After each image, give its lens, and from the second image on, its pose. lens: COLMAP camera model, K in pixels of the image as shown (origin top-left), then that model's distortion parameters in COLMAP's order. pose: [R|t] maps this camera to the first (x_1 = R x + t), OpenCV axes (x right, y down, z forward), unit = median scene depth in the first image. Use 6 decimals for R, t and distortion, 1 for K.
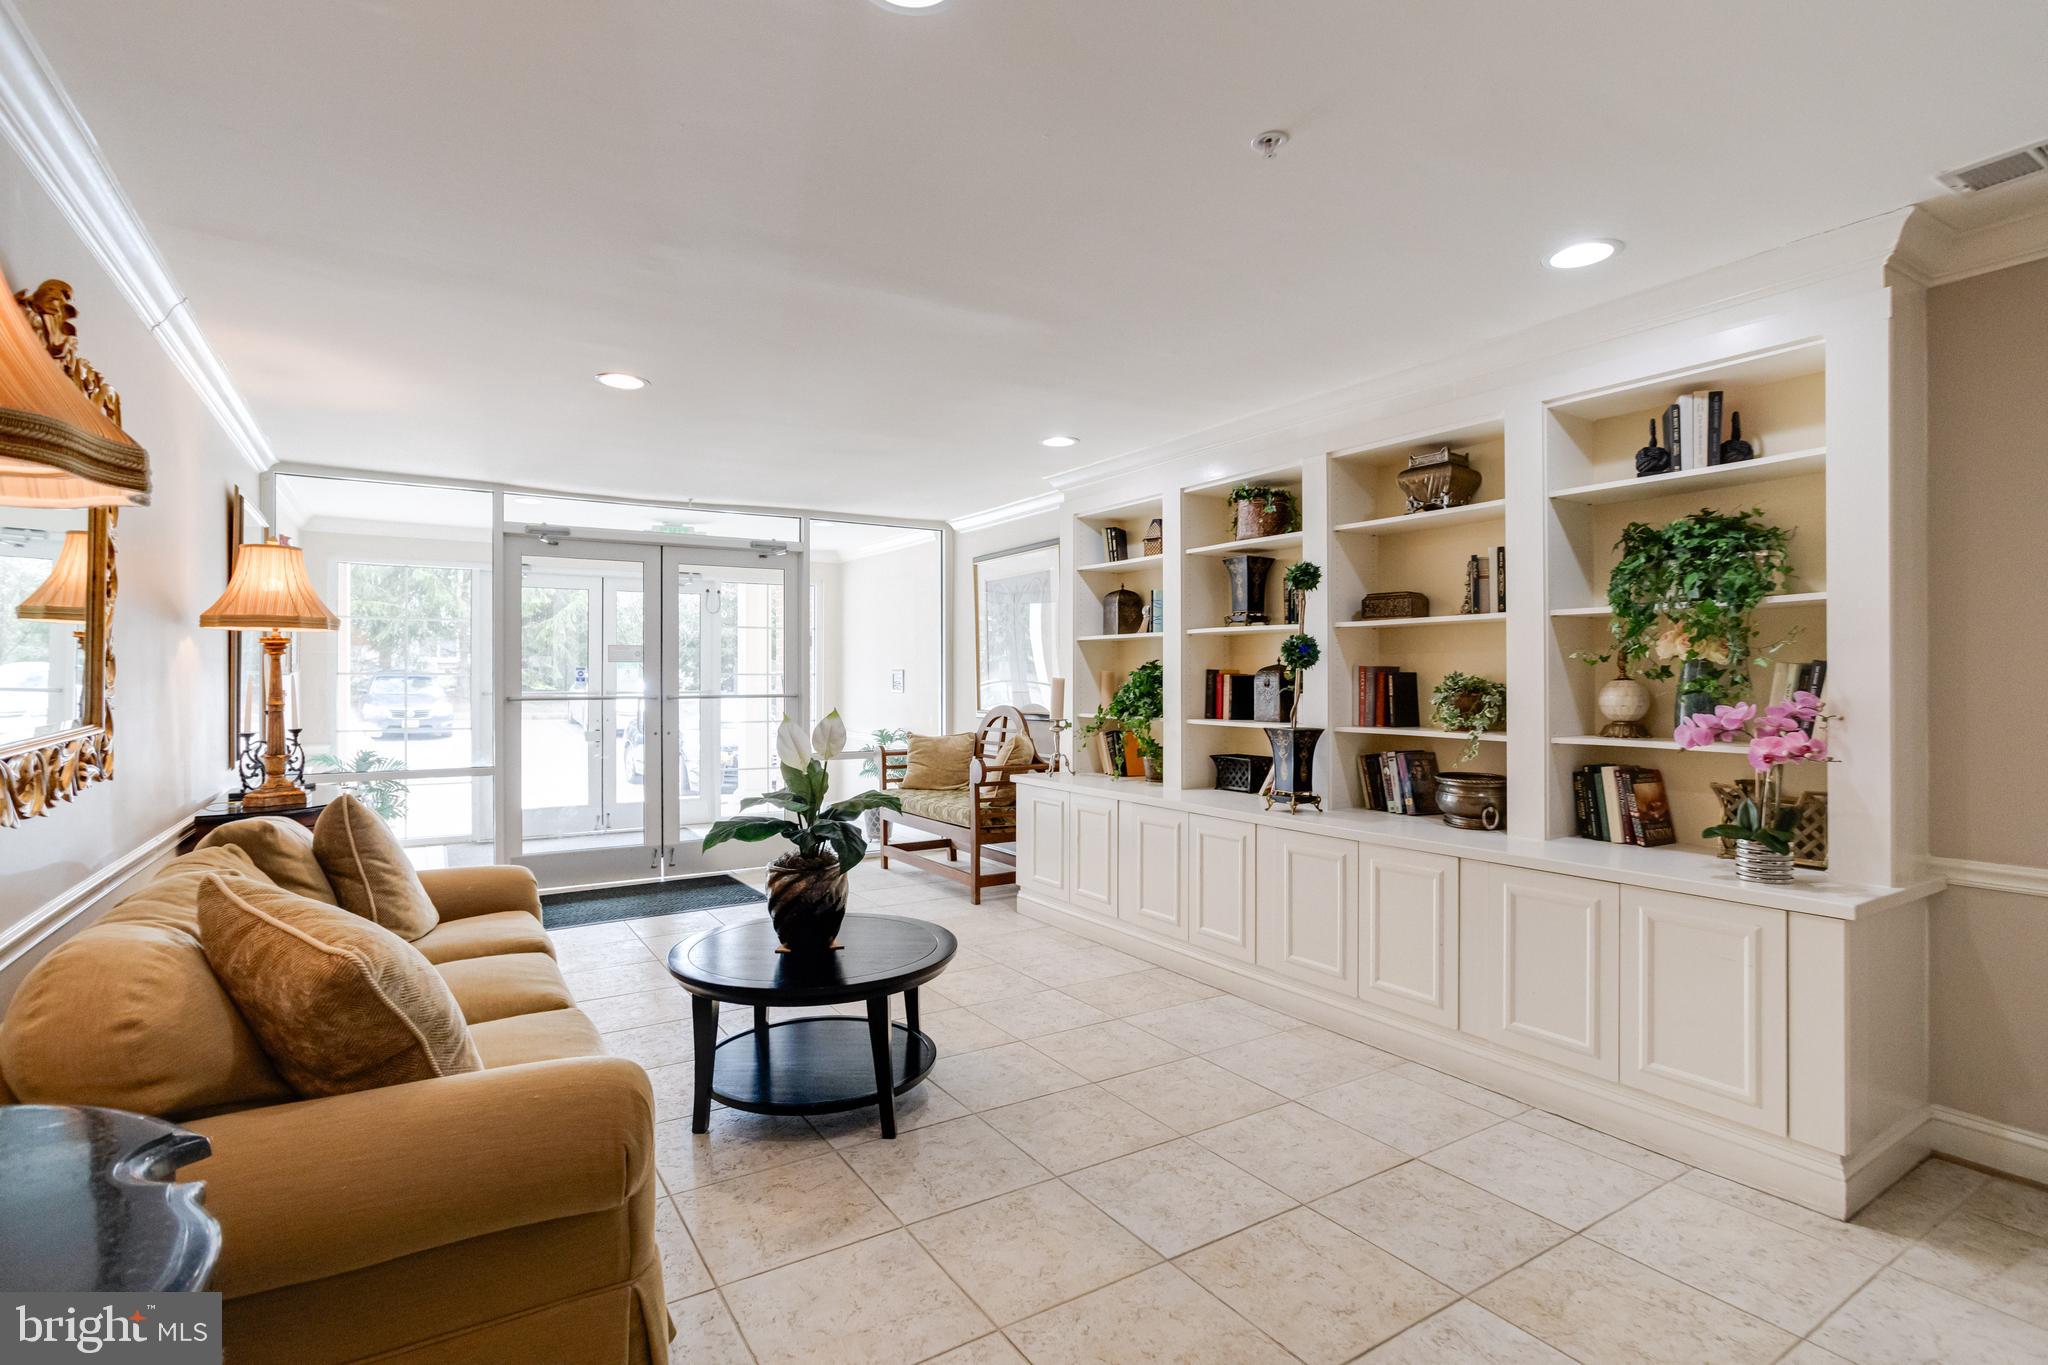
lens RADIAL K [[989.0, 0, 1026.6], [0, 989.0, 653.0], [0, 0, 1]] dist [-0.039635, 0.021355]
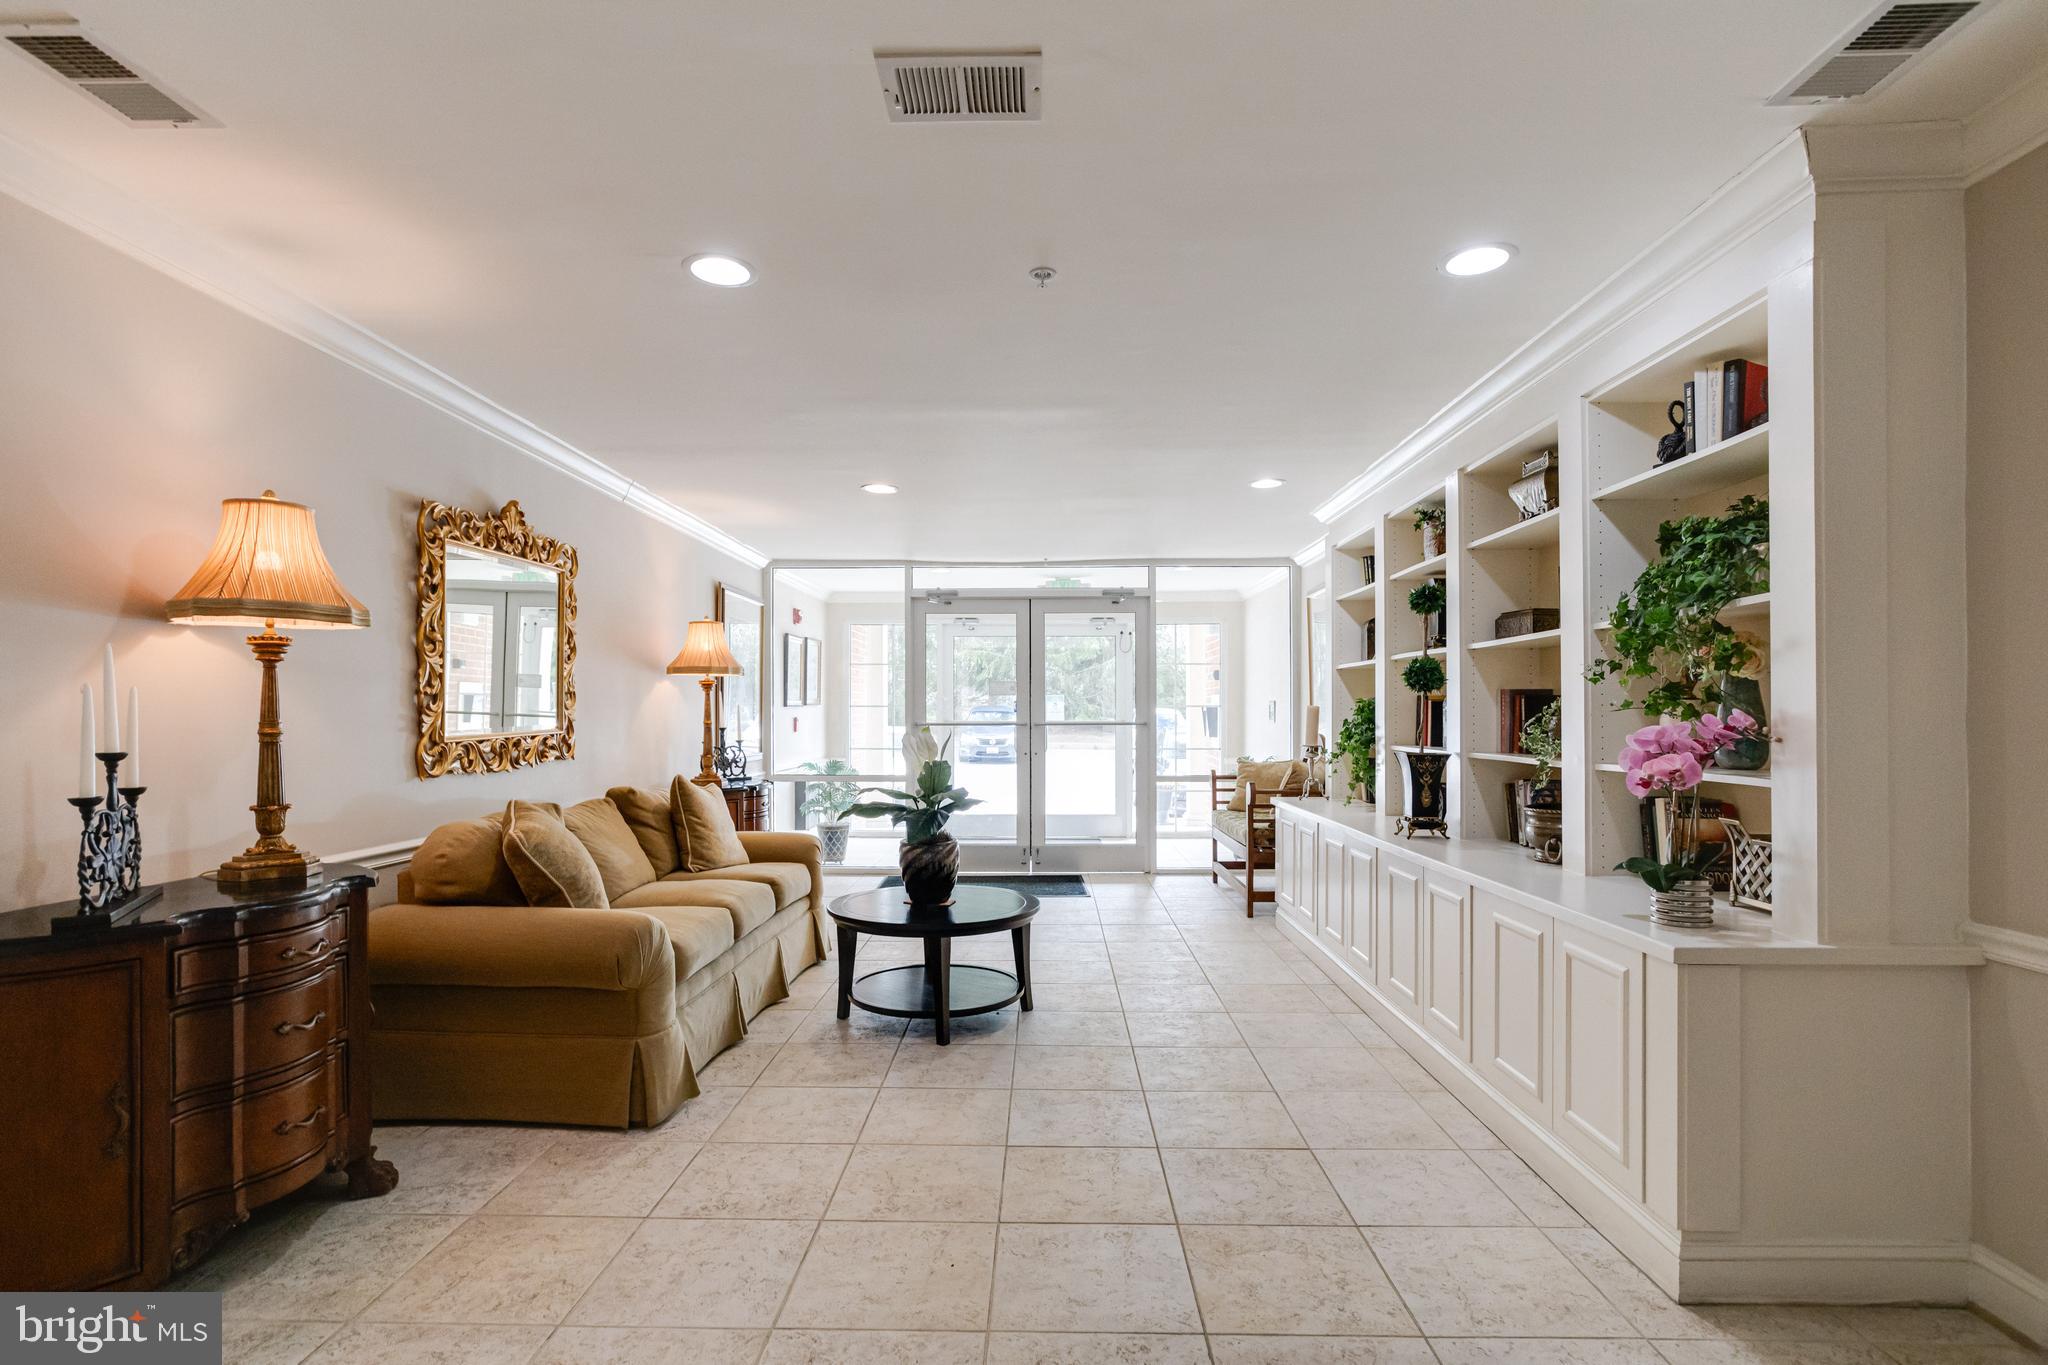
lens RADIAL K [[995.5, 0, 1024.0], [0, 995.5, 682.5], [0, 0, 1]] dist [-0.040922, 0.022234]
pose [[0.832948, -0.017021, -0.553090, 0.565946], [0.013400, 0.999854, -0.010589, 0.012851], [0.553189, 0.001409, 0.833054, -0.051135]]
